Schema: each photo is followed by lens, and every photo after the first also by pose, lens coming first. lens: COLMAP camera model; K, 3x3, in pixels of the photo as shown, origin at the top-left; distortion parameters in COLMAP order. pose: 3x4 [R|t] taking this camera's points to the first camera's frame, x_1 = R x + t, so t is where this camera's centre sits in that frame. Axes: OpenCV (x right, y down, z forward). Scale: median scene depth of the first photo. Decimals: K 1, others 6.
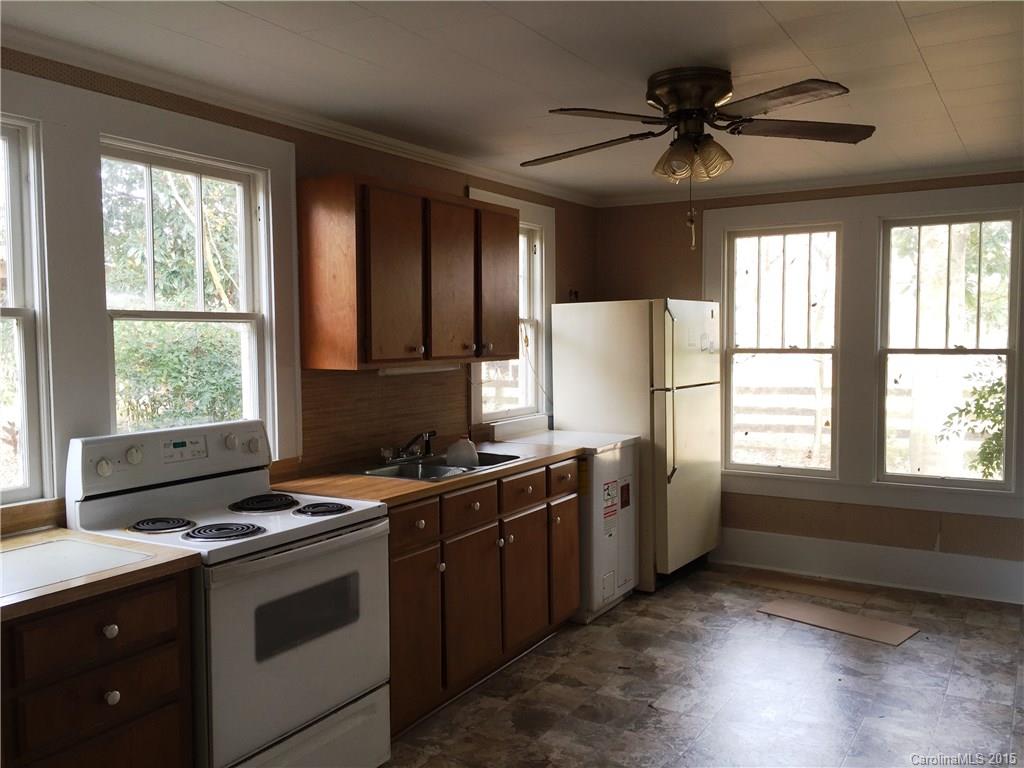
lens RADIAL K [[891.4, 0, 507.1], [0, 891.4, 376.5], [0, 0, 1]] dist [0.072348, -0.097948]
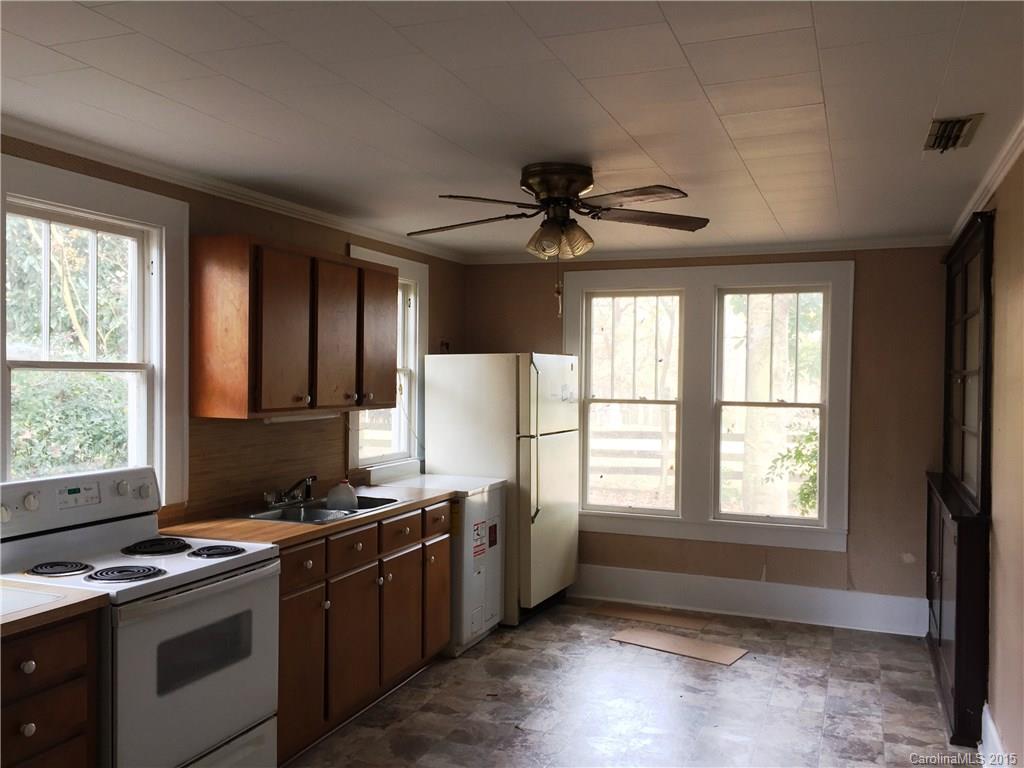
lens RADIAL K [[891.4, 0, 515.8], [0, 891.4, 383.6], [0, 0, 1]] dist [0.072348, -0.097948]
pose [[0.985785, 0.015157, 0.167325, -0.029041], [-0.008638, 0.999177, -0.039621, -0.008462], [-0.167788, 0.037612, 0.985105, -0.087418]]
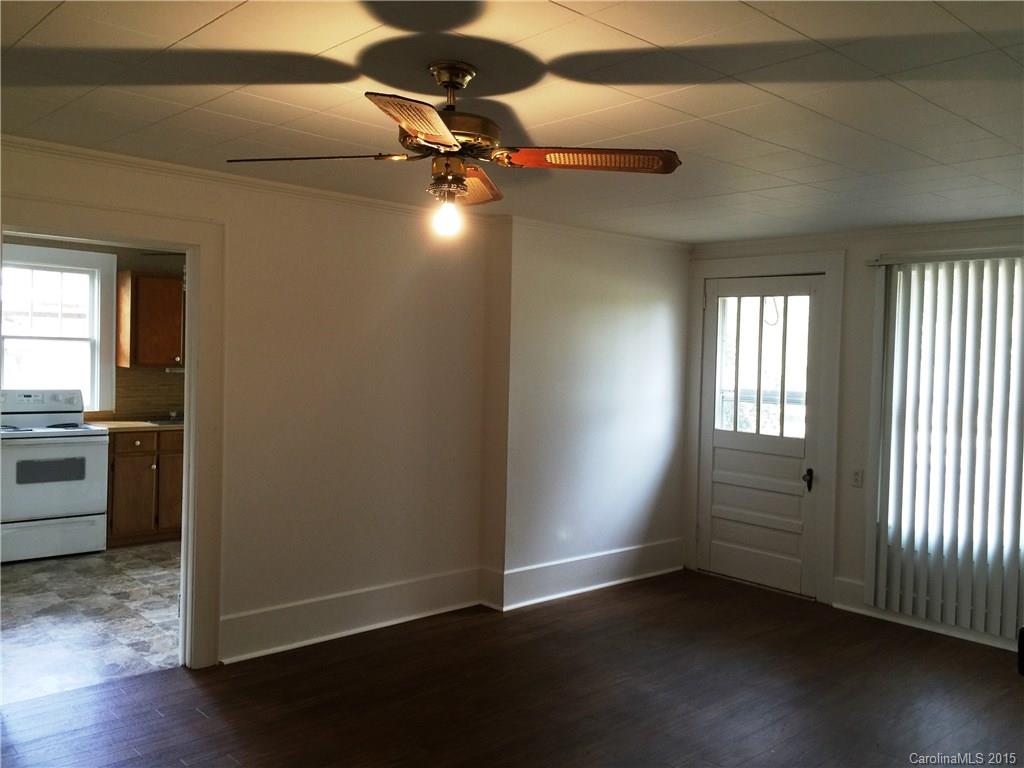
lens RADIAL K [[847.3, 0, 505.8], [0, 847.3, 389.9], [0, 0, 1]] dist [0.037159, 0.006017]
pose [[0.961856, 0.053032, -0.268367, 1.038427], [-0.058555, 0.998205, -0.012611, 0.015362], [0.267217, 0.027844, 0.963234, -0.560199]]
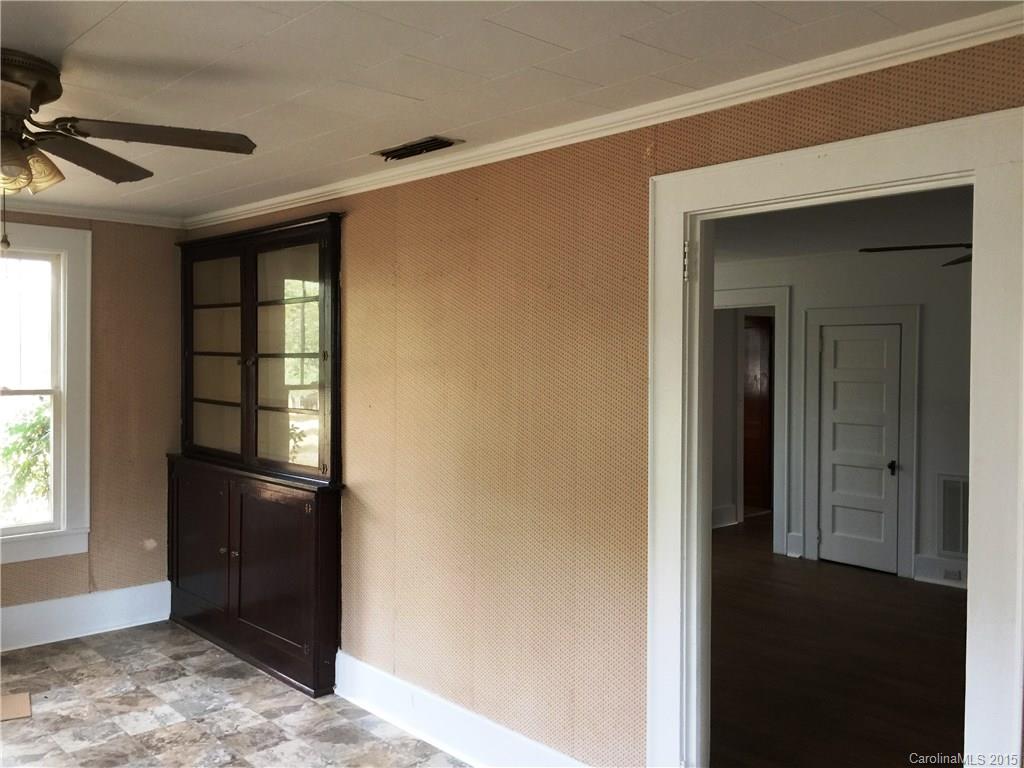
lens RADIAL K [[891.4, 0, 503.2], [0, 891.4, 373.7], [0, 0, 1]] dist [0.072348, -0.097948]
pose [[0.266534, -0.008157, 0.963791, -0.361935], [0.039394, 0.999221, -0.002438, -0.032437], [-0.963020, 0.038618, 0.266647, 0.310303]]
